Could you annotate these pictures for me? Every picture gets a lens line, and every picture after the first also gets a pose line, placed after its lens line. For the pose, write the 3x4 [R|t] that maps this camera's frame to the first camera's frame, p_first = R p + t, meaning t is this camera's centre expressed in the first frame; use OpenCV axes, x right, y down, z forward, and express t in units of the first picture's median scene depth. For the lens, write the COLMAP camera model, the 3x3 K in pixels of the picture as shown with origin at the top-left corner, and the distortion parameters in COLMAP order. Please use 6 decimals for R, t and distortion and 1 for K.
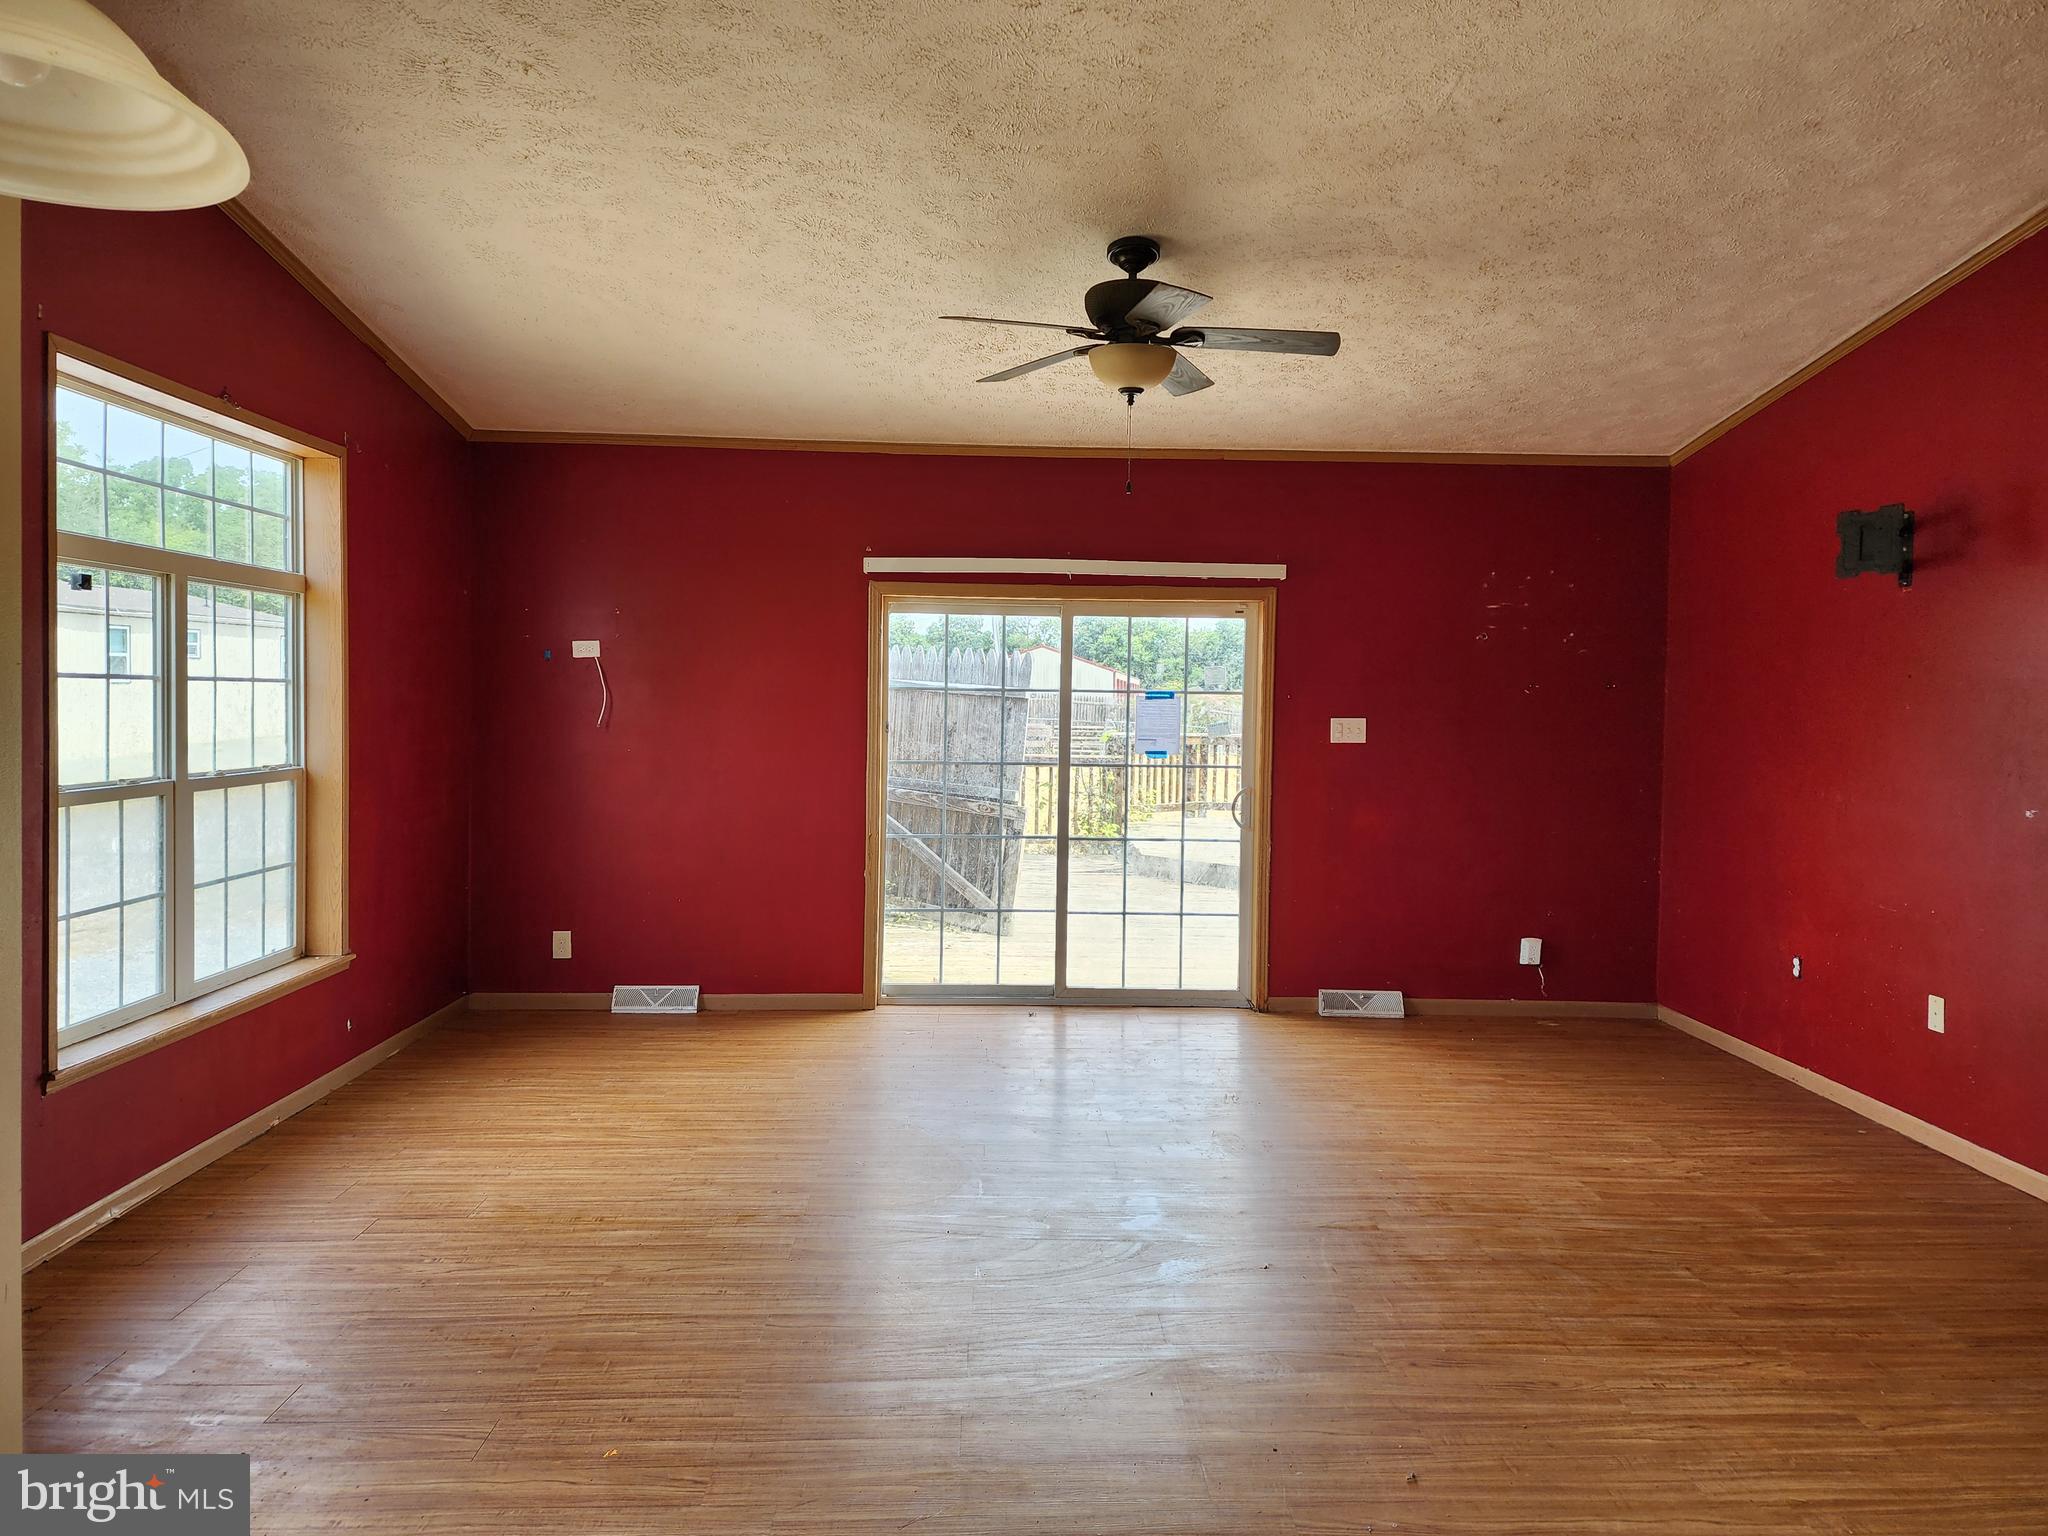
lens RADIAL K [[1369.3, 0, 1028.7], [0, 1369.3, 740.7], [0, 0, 1]] dist [0.077833, -0.073590]
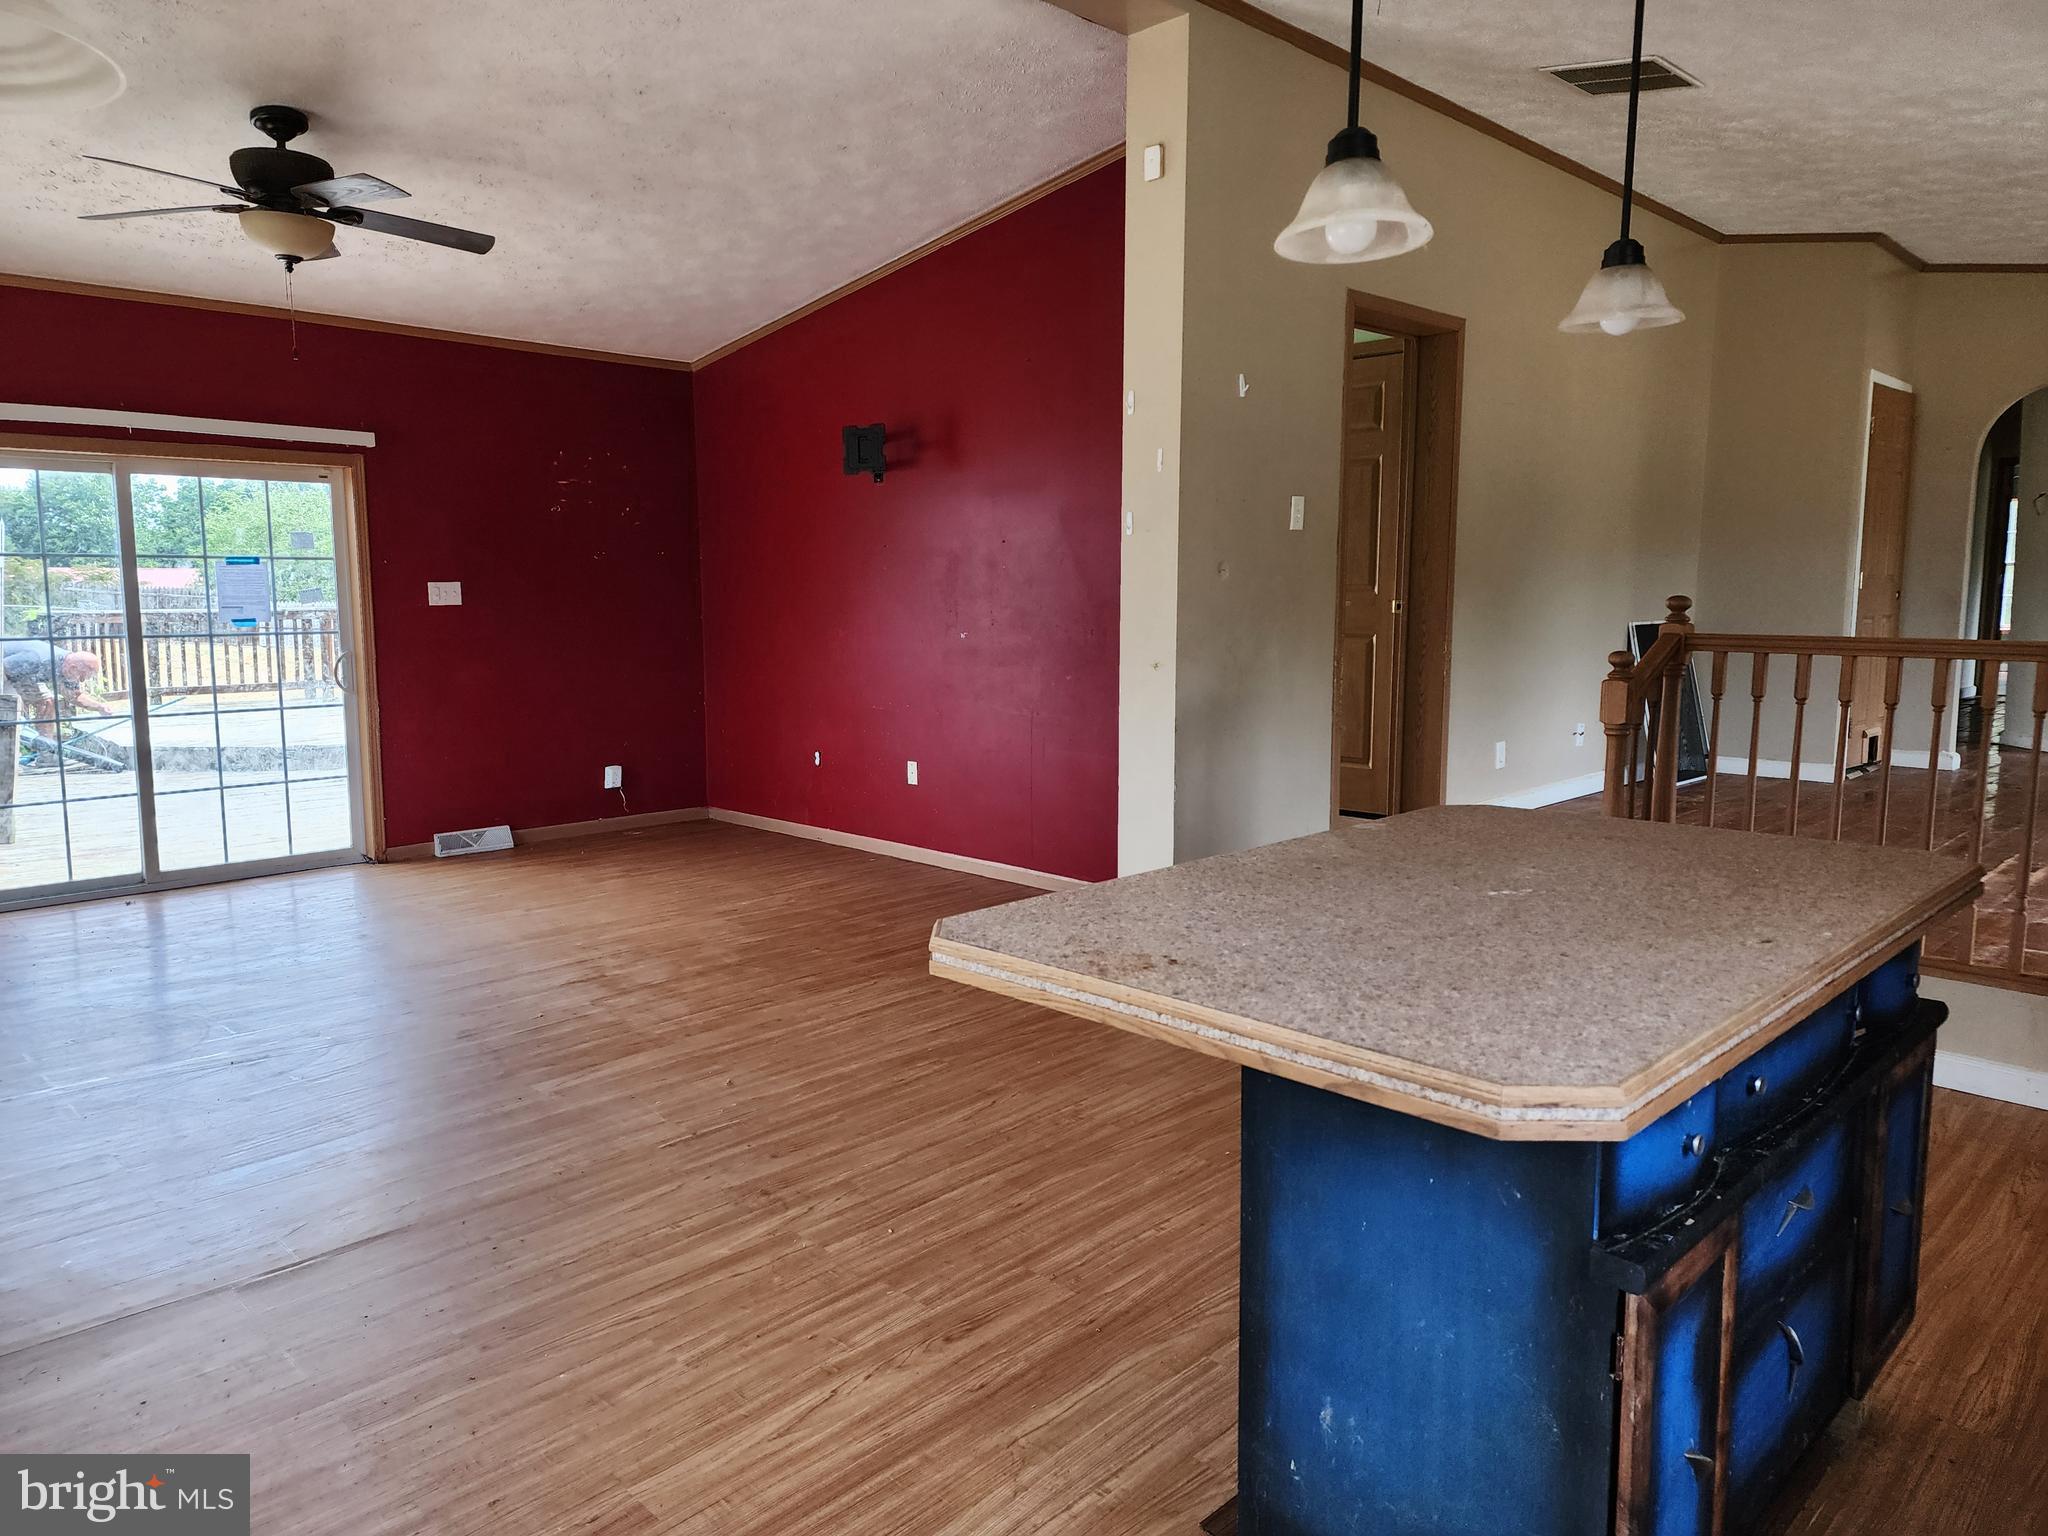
lens RADIAL K [[1377.1, 0, 1013.0], [0, 1377.1, 759.1], [0, 0, 1]] dist [0.073406, -0.083364]
pose [[0.732270, -0.101507, 0.673407, -0.268809], [0.031925, 0.992859, 0.114943, 0.014592], [-0.680265, -0.062671, 0.730282, -0.154519]]
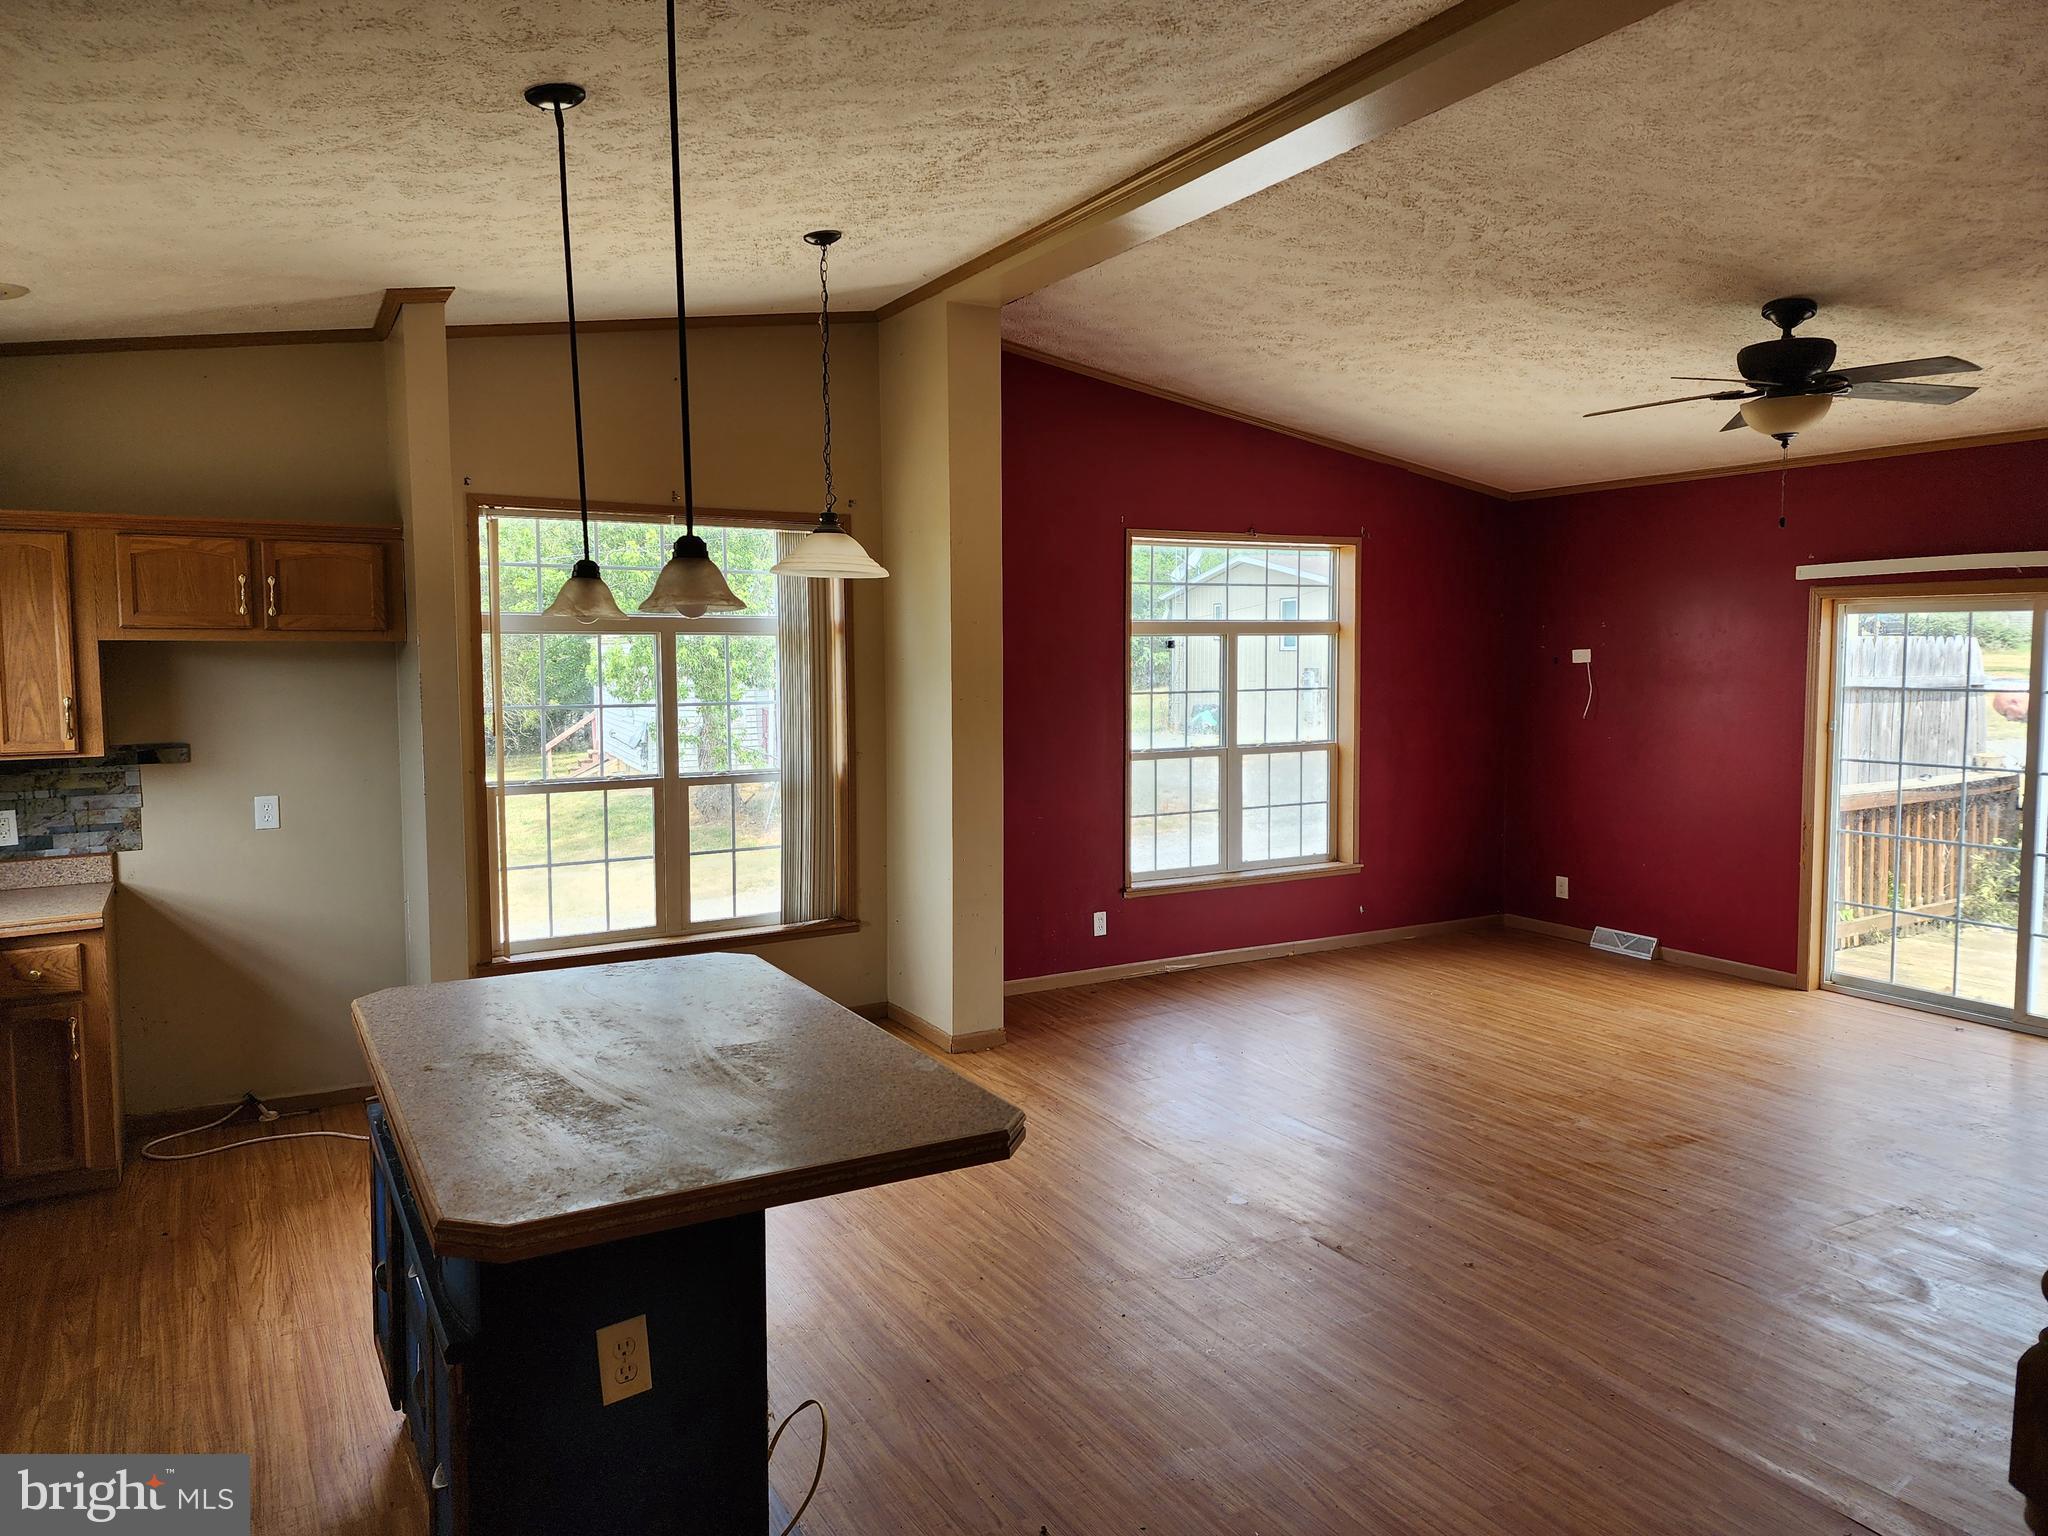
lens RADIAL K [[1369.3, 0, 1028.7], [0, 1369.3, 740.7], [0, 0, 1]] dist [0.077833, -0.073590]
pose [[0.474519, 0.044286, -0.879130, 0.769048], [-0.017160, 0.999009, 0.041062, -0.045316], [0.880078, -0.004399, 0.474809, -0.061394]]
